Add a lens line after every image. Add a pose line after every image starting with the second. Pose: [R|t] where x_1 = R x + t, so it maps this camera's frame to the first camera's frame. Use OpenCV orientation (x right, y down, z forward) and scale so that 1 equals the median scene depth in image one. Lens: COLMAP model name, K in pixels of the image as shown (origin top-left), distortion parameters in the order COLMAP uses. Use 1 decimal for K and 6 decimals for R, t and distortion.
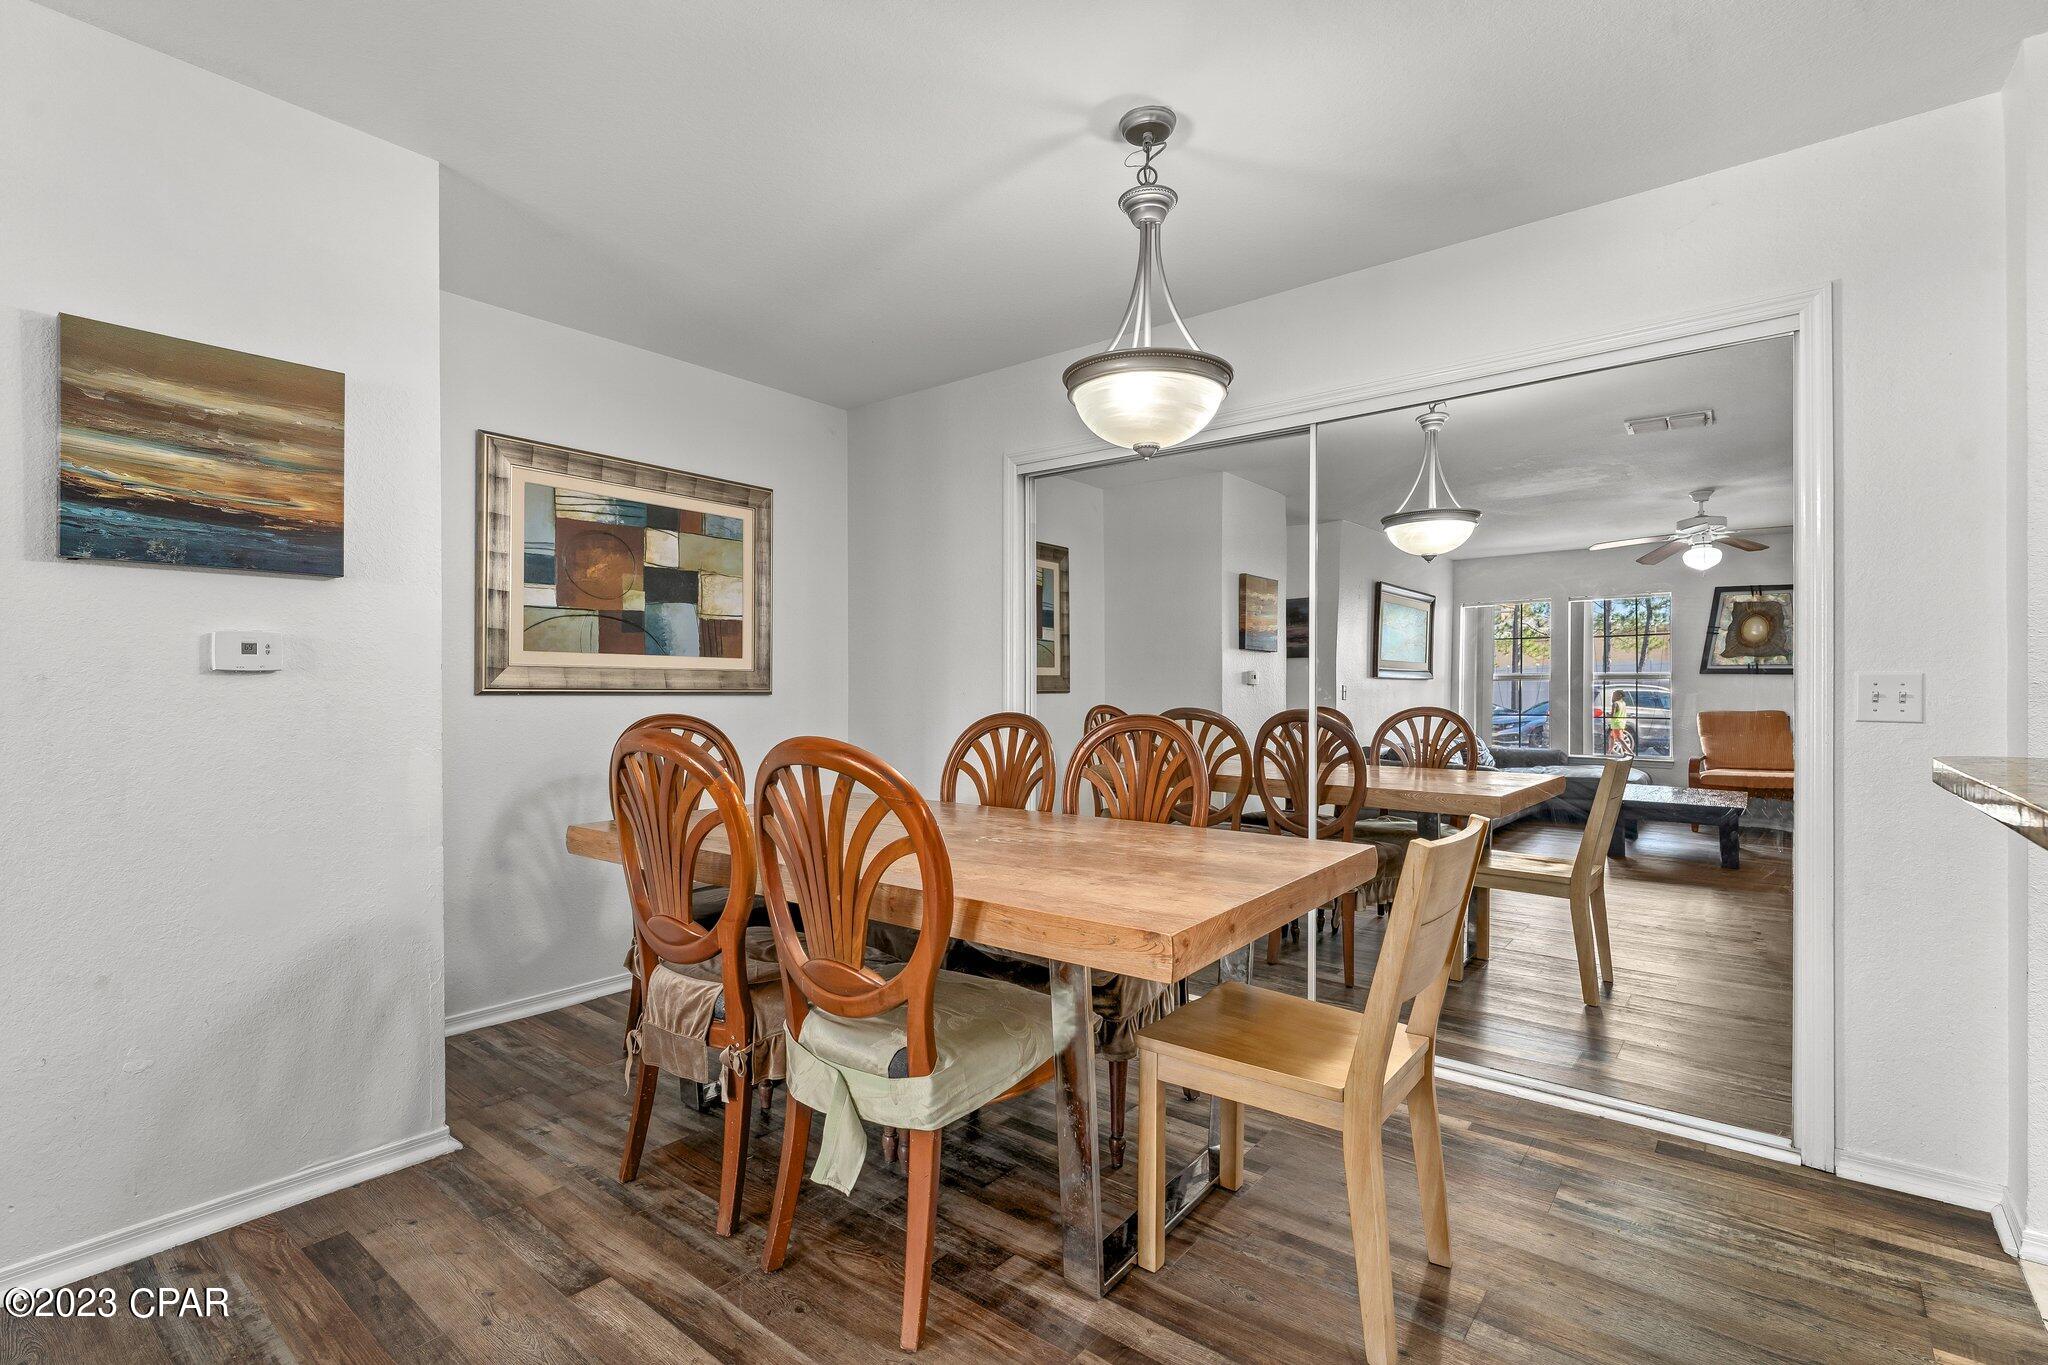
lens RADIAL K [[943.1, 0, 1022.0], [0, 943.1, 682.6], [0, 0, 1]] dist [0.003601, -0.001797]
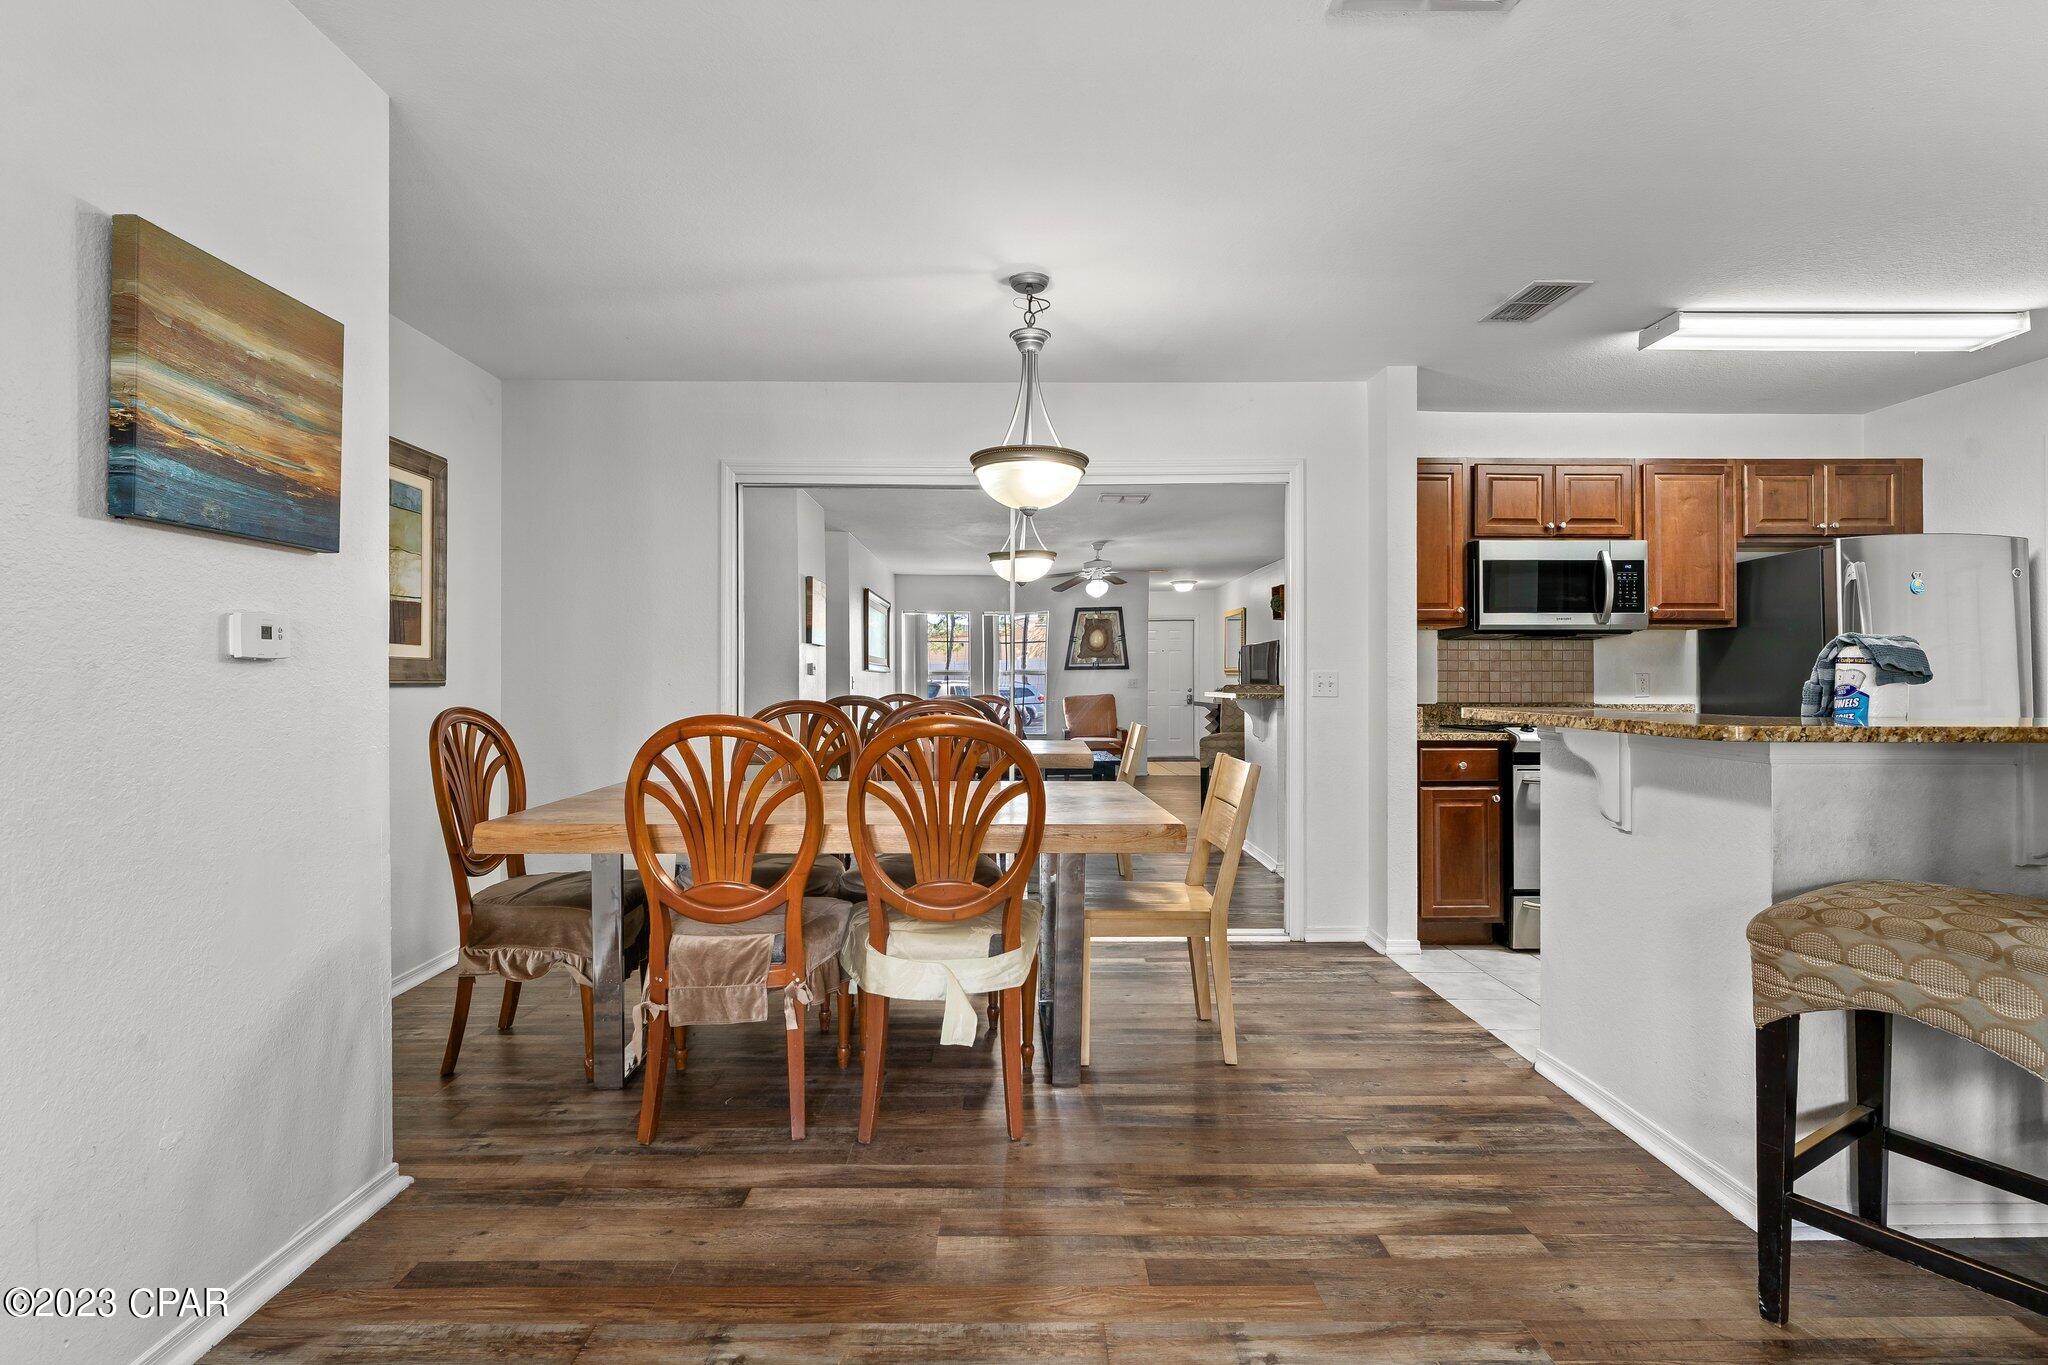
lens RADIAL K [[943.1, 0, 1014.8], [0, 943.1, 671.7], [0, 0, 1]] dist [0.003601, -0.001797]
pose [[0.776724, 0.005574, 0.629817, -0.744909], [-0.004077, 0.999984, -0.003822, 0.000012], [-0.629828, 0.000401, 0.776734, -0.082226]]
